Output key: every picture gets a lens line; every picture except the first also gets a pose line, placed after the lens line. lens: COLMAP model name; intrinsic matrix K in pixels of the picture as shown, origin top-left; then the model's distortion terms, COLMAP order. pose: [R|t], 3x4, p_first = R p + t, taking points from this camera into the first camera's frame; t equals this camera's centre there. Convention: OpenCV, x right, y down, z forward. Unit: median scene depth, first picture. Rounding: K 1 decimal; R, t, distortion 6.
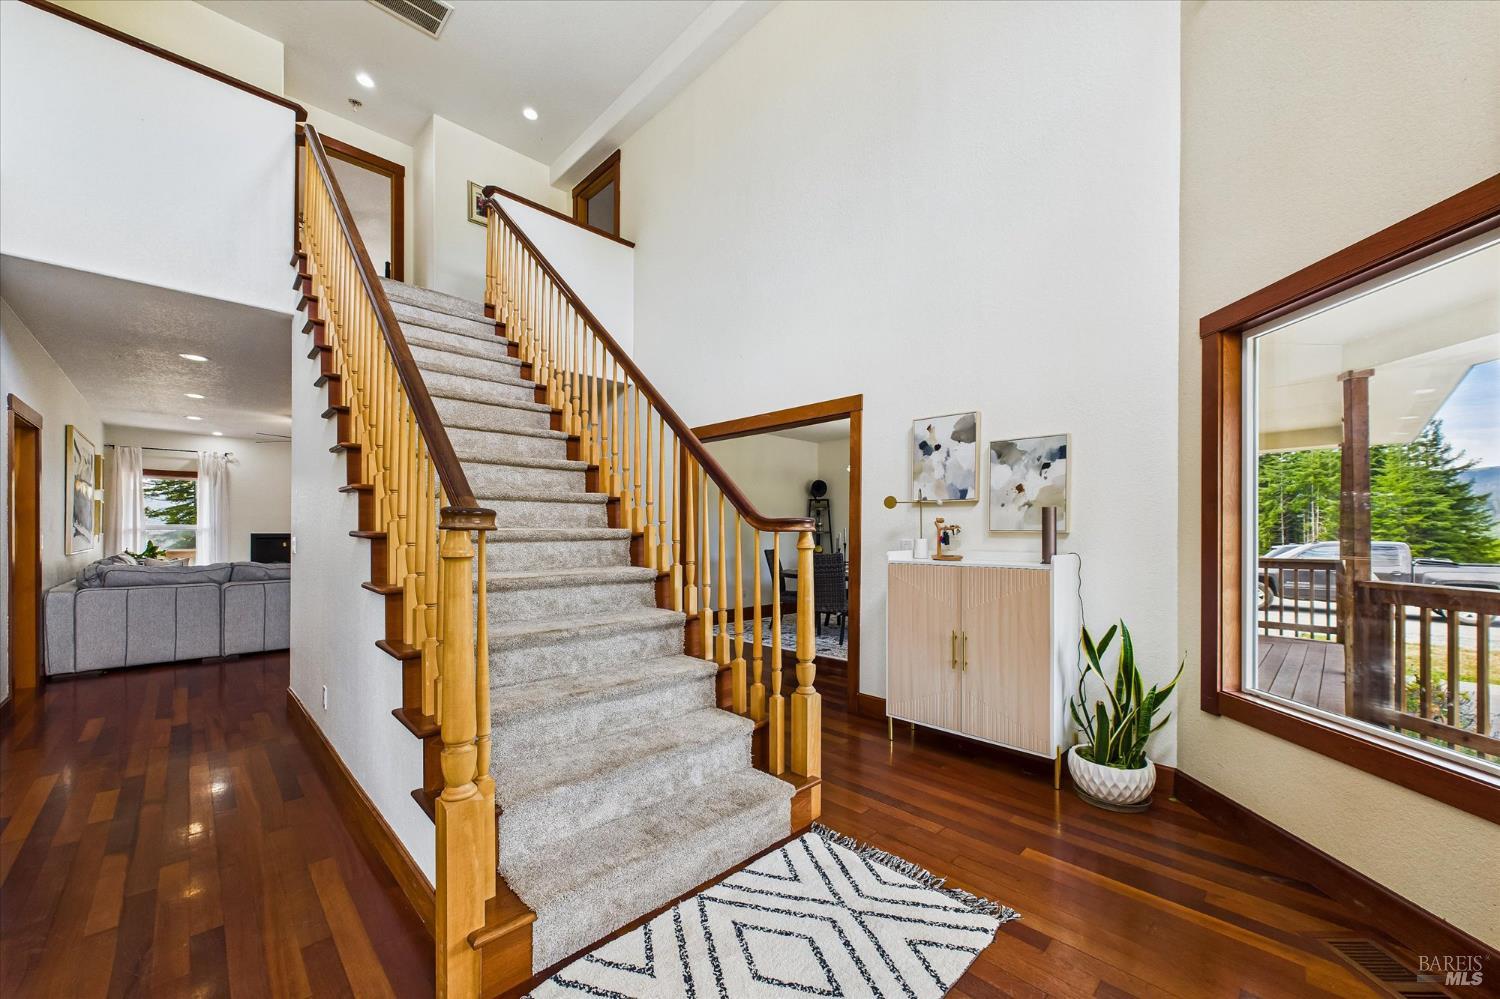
lens RADIAL K [[576.1, 0, 745.8], [0, 576.1, 531.2], [0, 0, 1]] dist [0.000637, -0.000196]
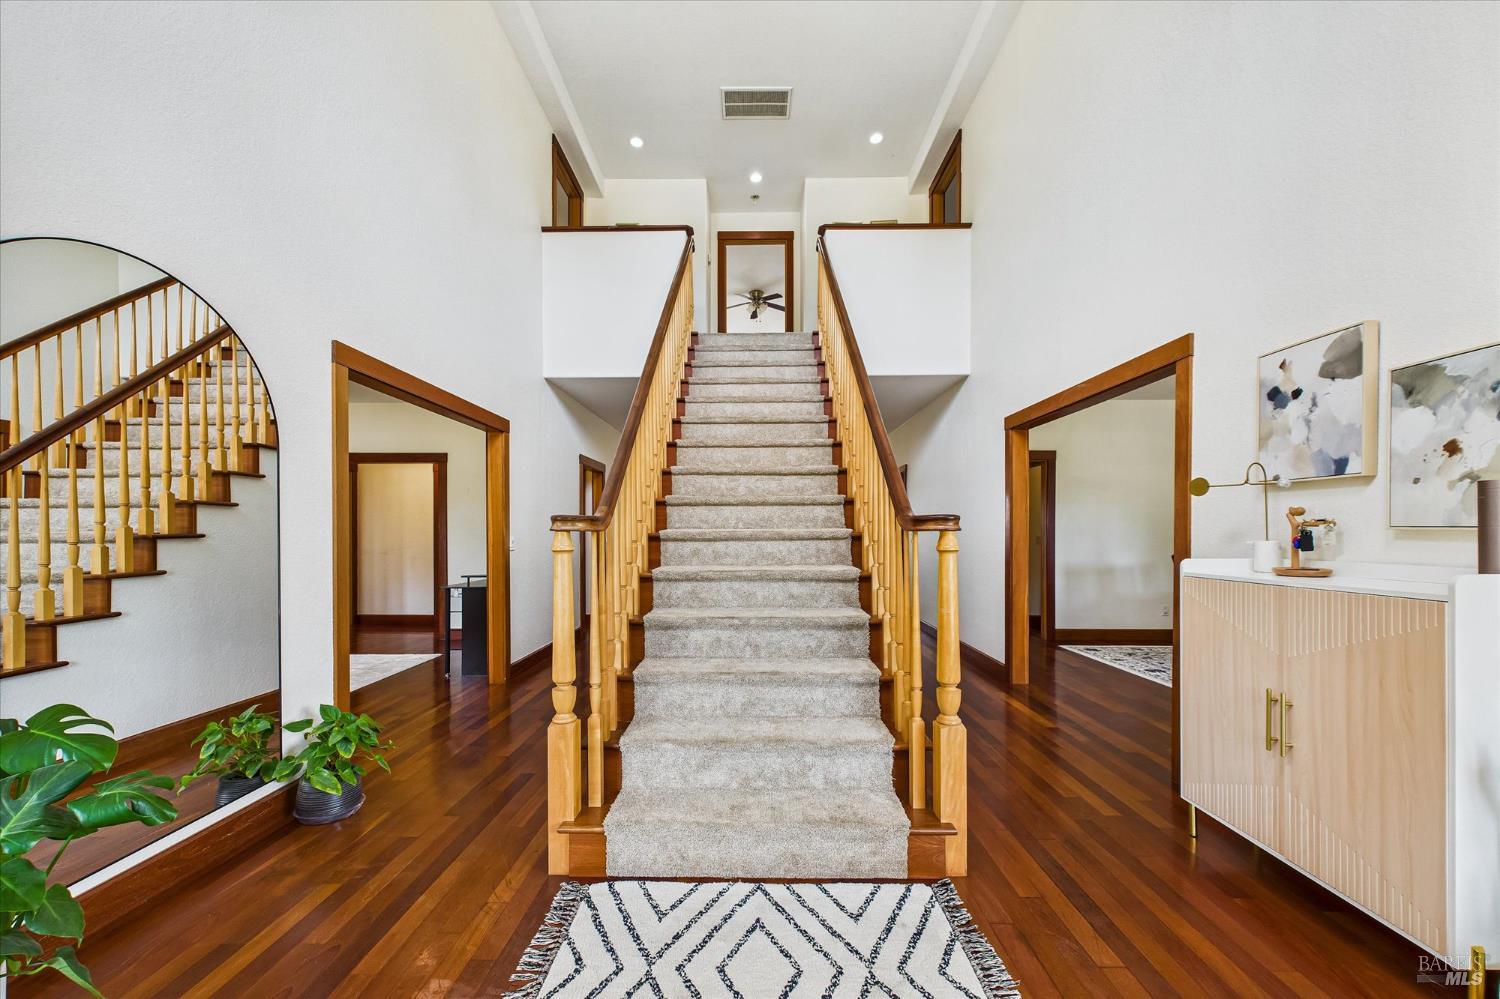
lens RADIAL K [[576.1, 0, 746.9], [0, 576.1, 530.3], [0, 0, 1]] dist [0.000637, -0.000196]
pose [[0.707491, -0.005900, -0.706698, 0.404867], [0.003727, 0.999982, -0.004617, 0.002539], [0.706712, 0.000632, 0.707501, 0.163686]]
